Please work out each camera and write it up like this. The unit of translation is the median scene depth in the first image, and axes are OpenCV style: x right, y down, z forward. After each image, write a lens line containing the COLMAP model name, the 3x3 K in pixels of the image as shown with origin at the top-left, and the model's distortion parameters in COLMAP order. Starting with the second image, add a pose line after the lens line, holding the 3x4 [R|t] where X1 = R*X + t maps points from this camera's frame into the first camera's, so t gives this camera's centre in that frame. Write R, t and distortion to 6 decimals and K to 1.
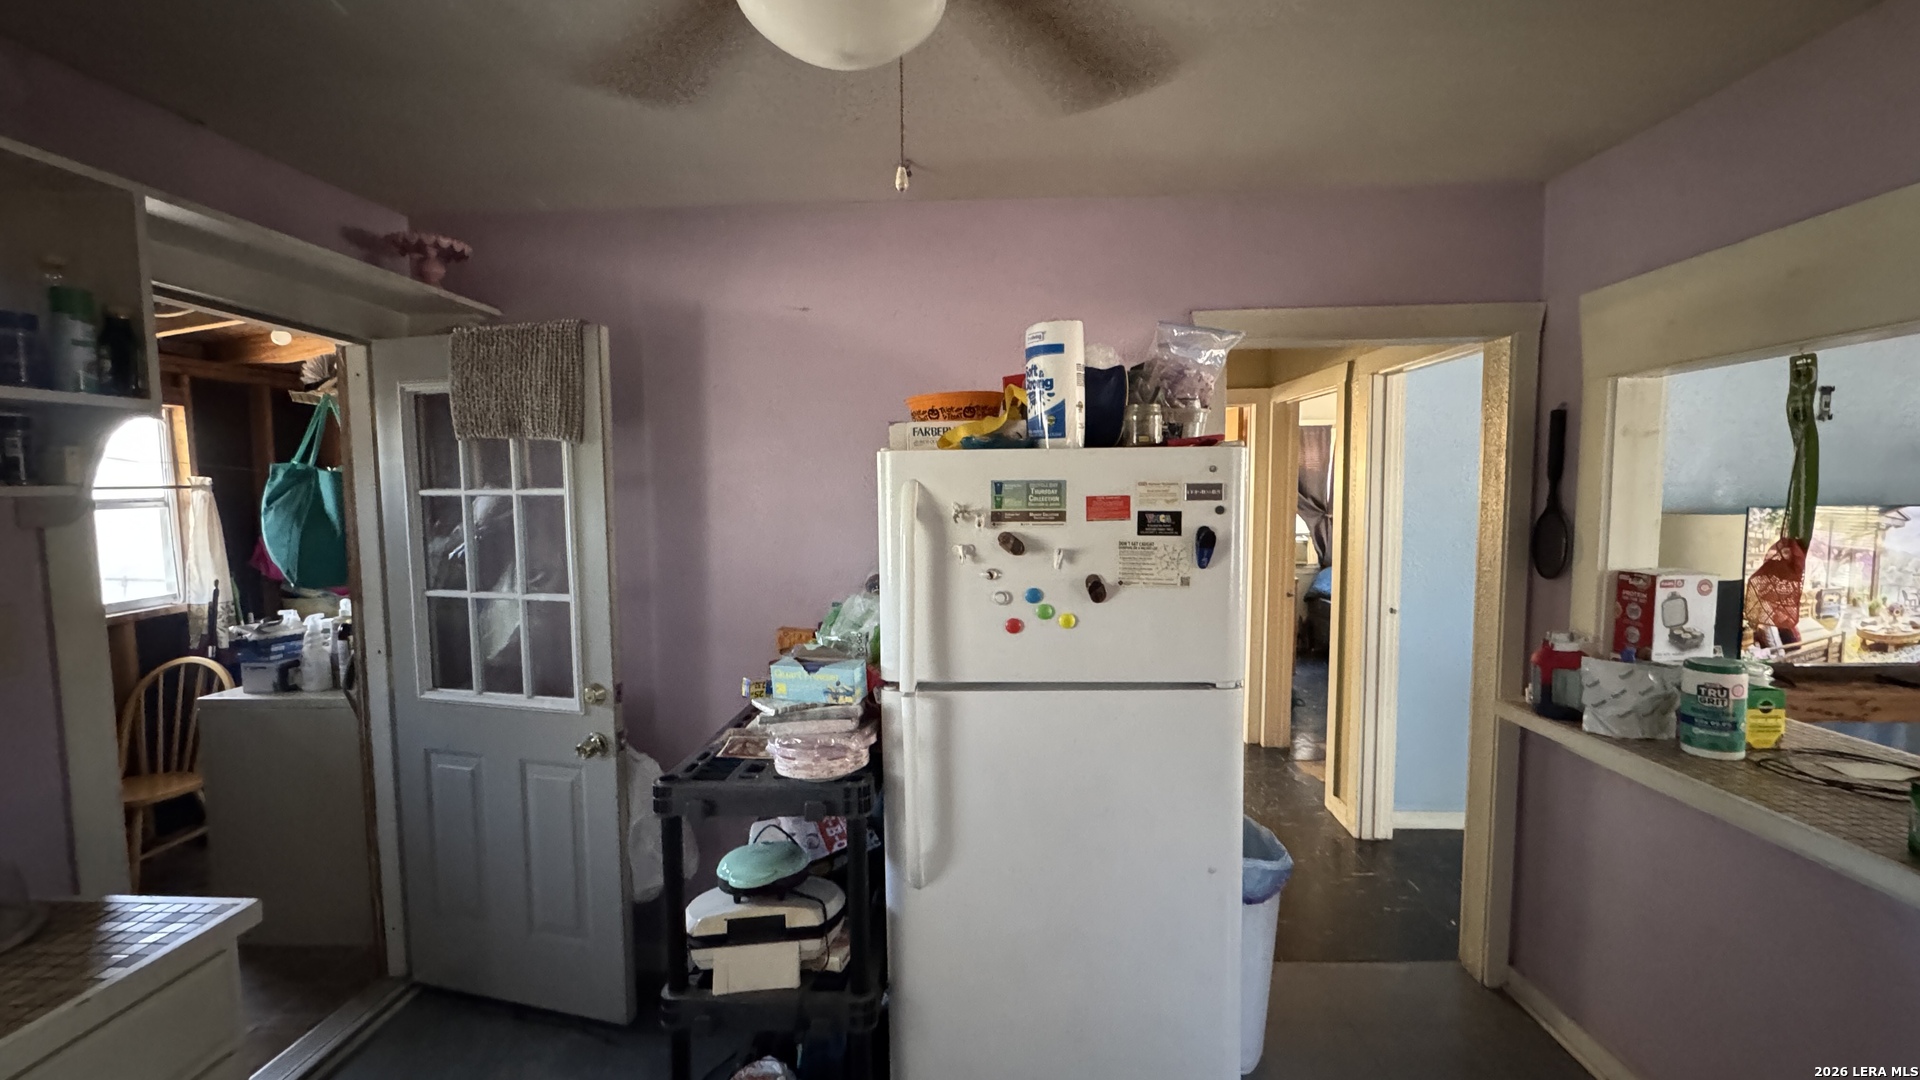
lens RADIAL K [[766.1, 0, 957.5], [0, 766.1, 538.3], [0, 0, 1]] dist [-0.002227, -0.000204]
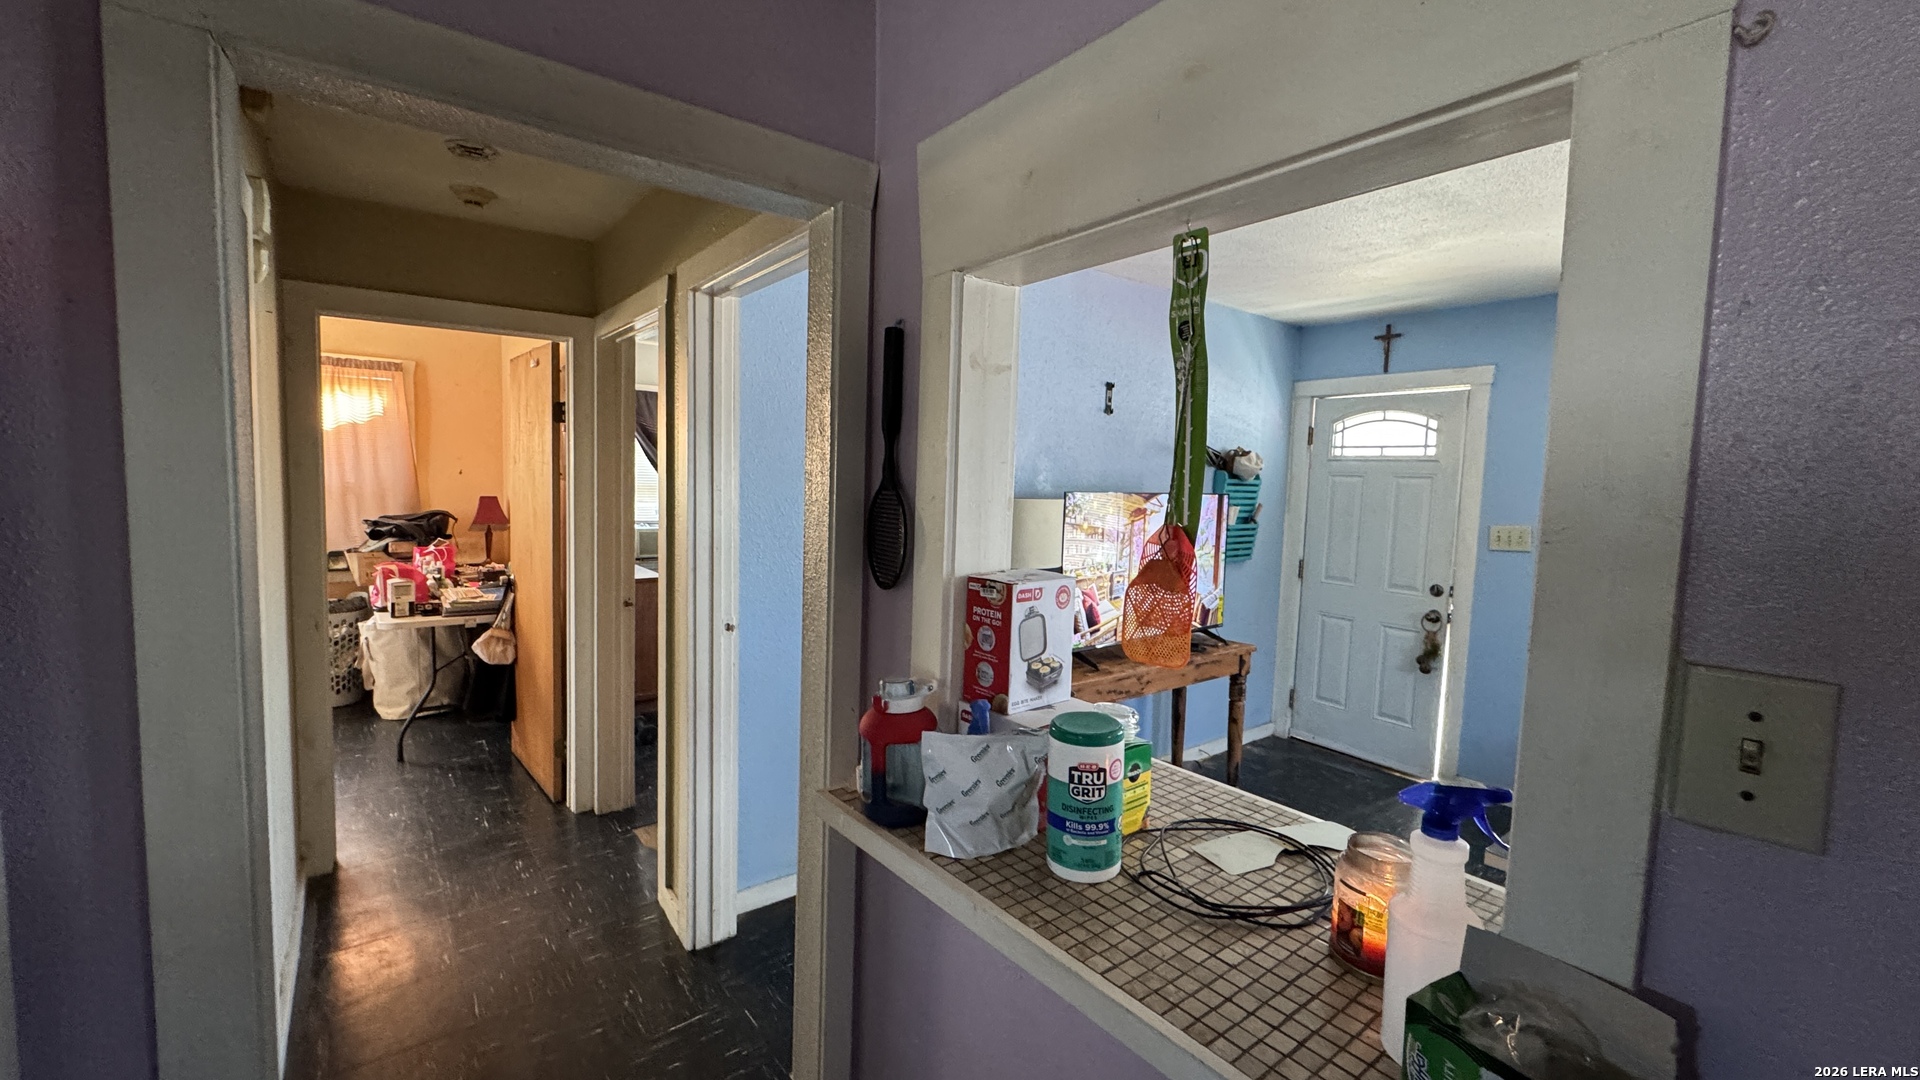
lens RADIAL K [[766.1, 0, 959.0], [0, 766.1, 538.8], [0, 0, 1]] dist [-0.002227, -0.000204]
pose [[0.759849, -0.020160, 0.649787, 0.377174], [0.009298, 0.999754, 0.020144, -0.002411], [-0.650034, -0.009265, 0.759849, 0.441238]]
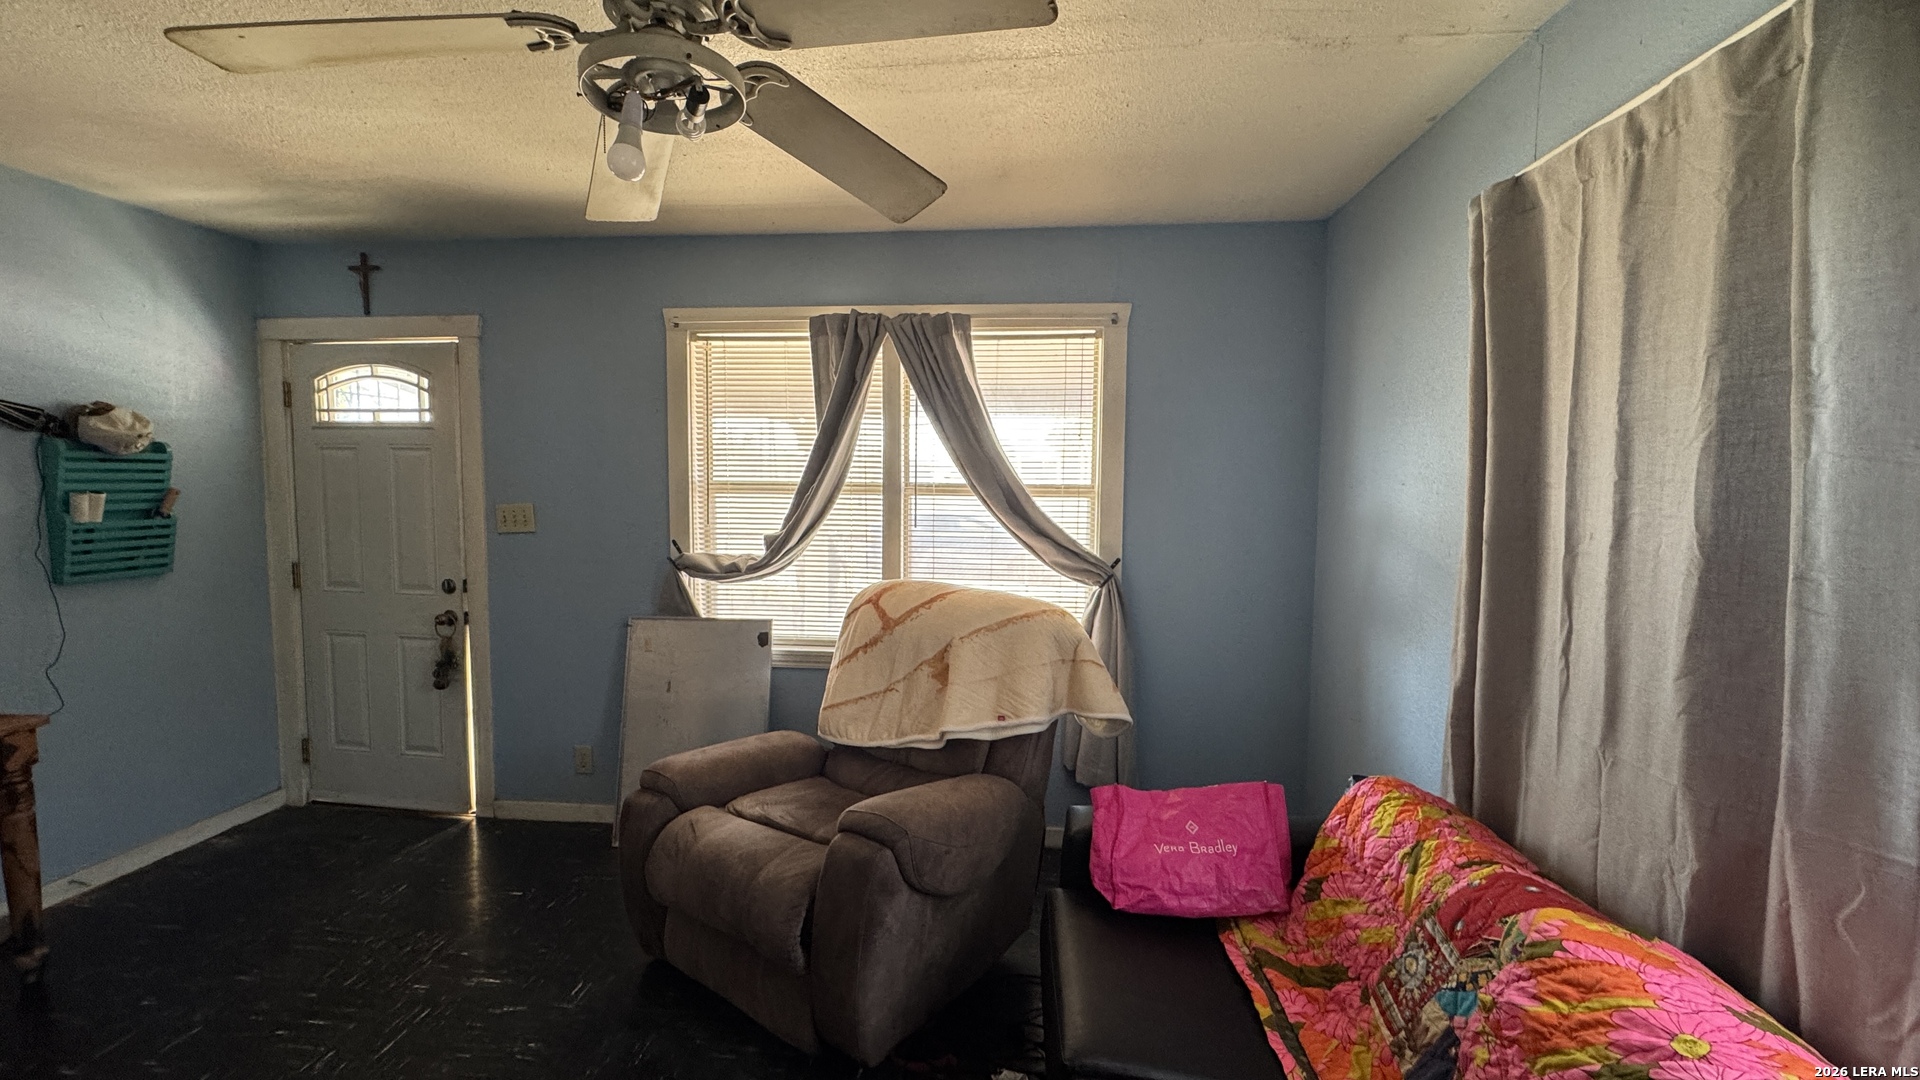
lens RADIAL K [[766.1, 0, 959.4], [0, 766.1, 539.6], [0, 0, 1]] dist [-0.002227, -0.000204]
pose [[0.053200, -0.067633, 0.996291, 0.945764], [0.061310, 0.996043, 0.064343, 0.038277], [-0.996700, 0.057660, 0.057136, 0.026550]]
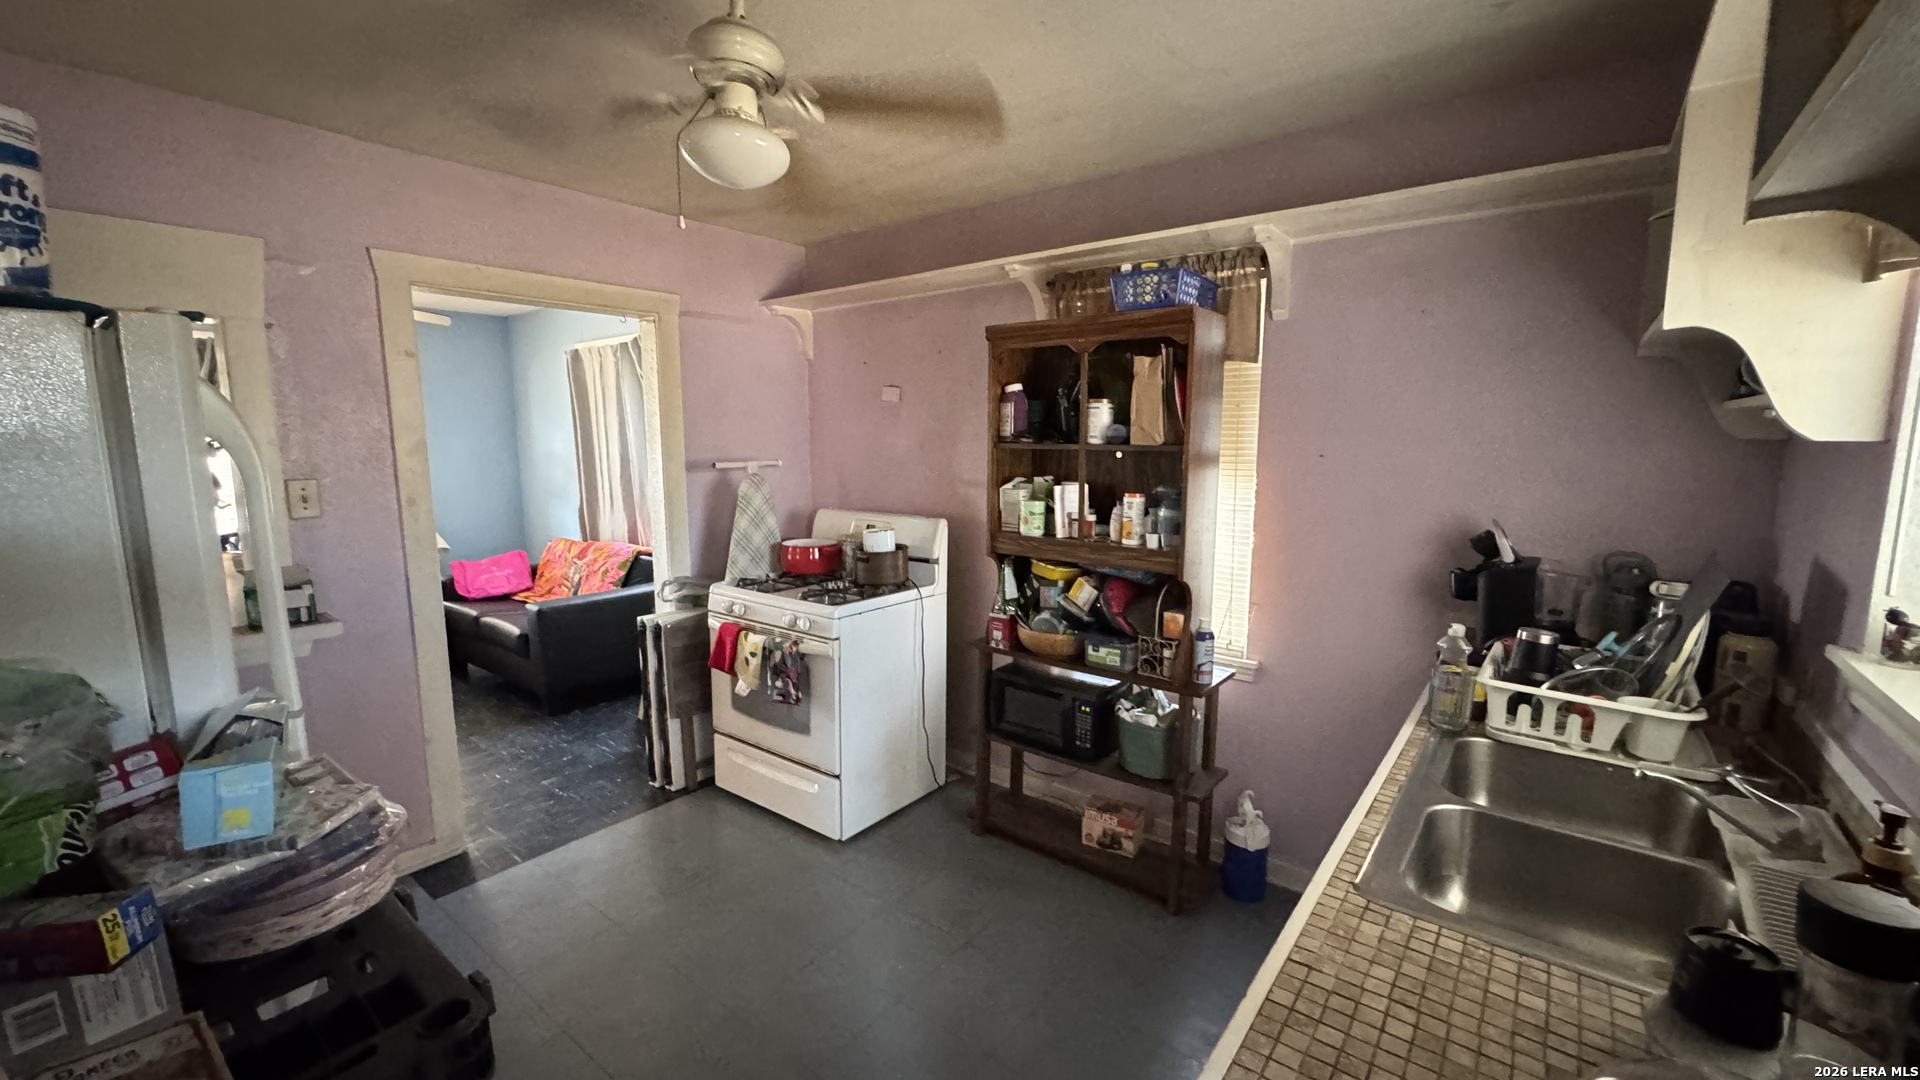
lens RADIAL K [[766.1, 0, 964.1], [0, 766.1, 540.5], [0, 0, 1]] dist [-0.002227, -0.000204]
pose [[-0.809494, -0.072715, 0.582608, -0.602419], [0.047345, 0.980985, 0.188218, -0.024274], [-0.585216, 0.179945, -0.790659, 0.765789]]
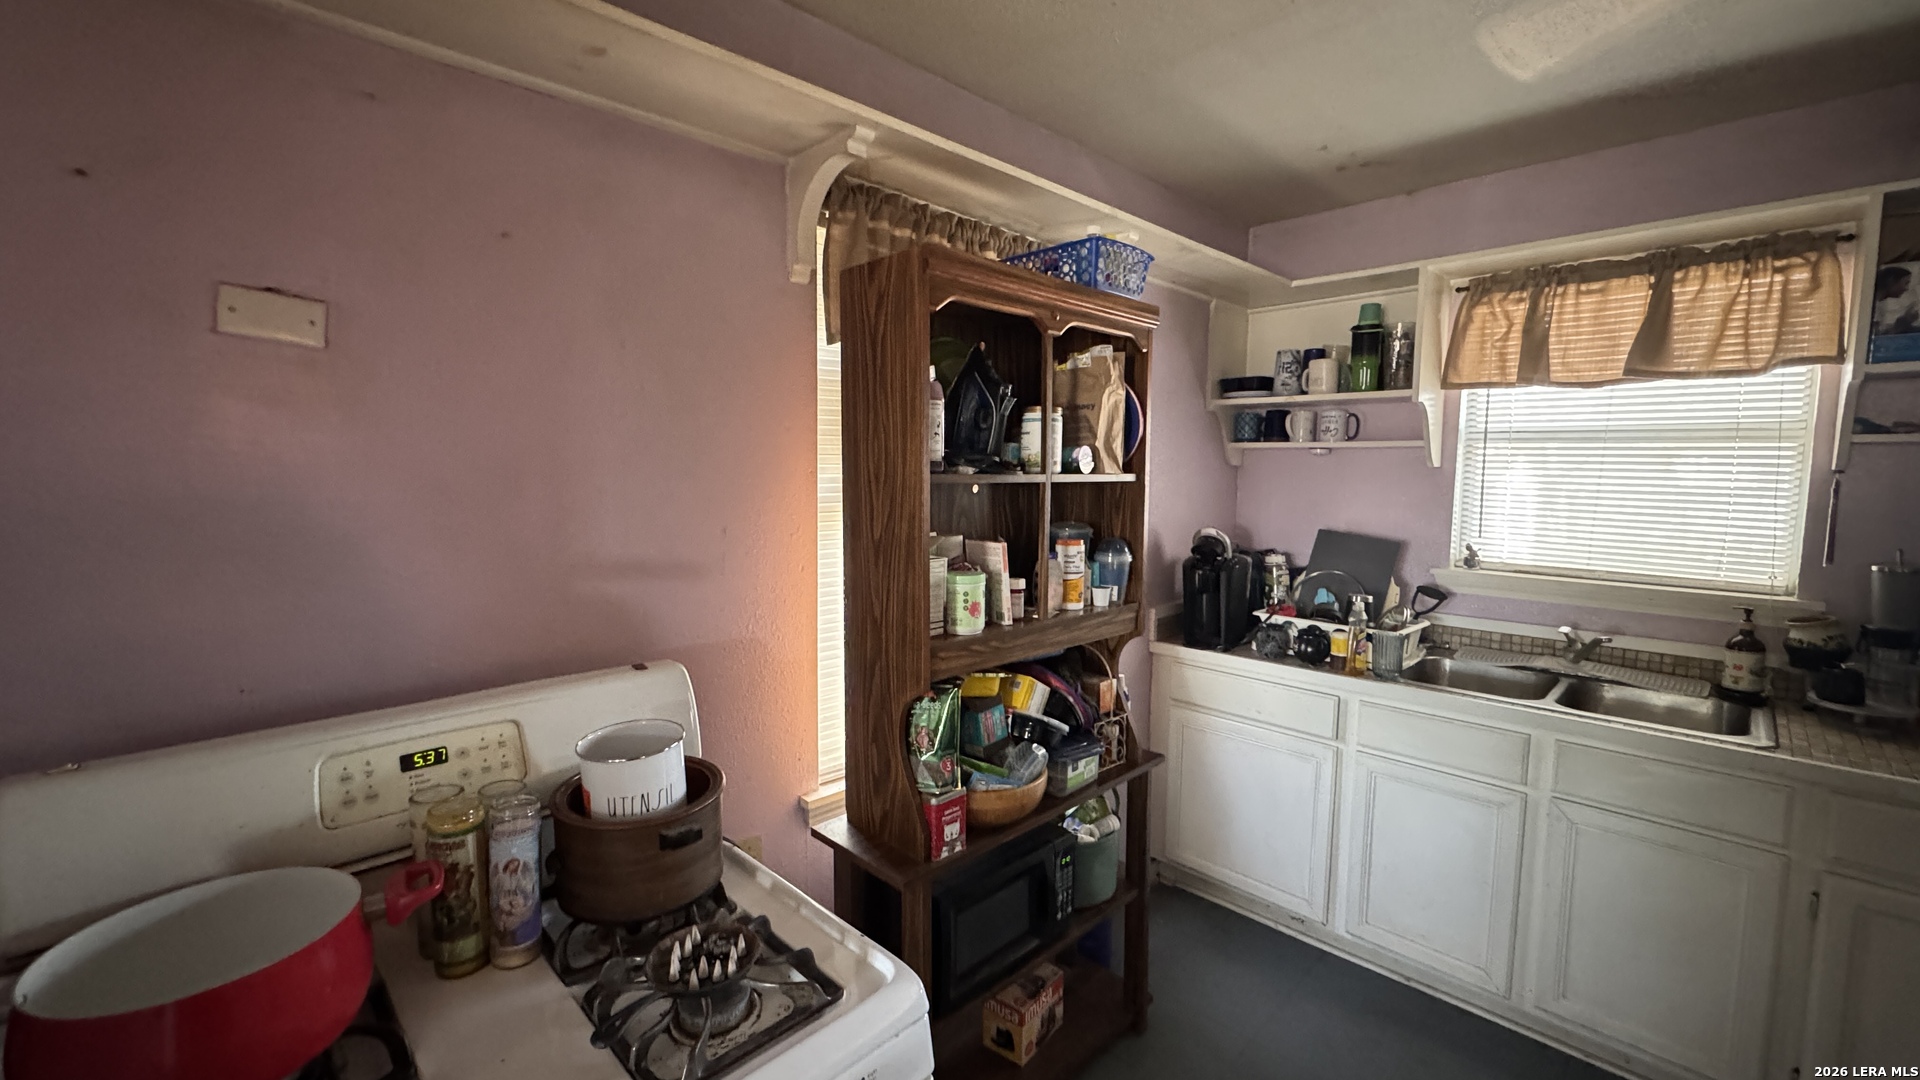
lens RADIAL K [[766.1, 0, 960.5], [0, 766.1, 540.3], [0, 0, 1]] dist [-0.002227, -0.000204]
pose [[-0.689088, 0.075857, -0.720697, 0.488736], [-0.050866, 0.986991, 0.152520, 0.010693], [0.722891, 0.141759, -0.676264, 0.213304]]
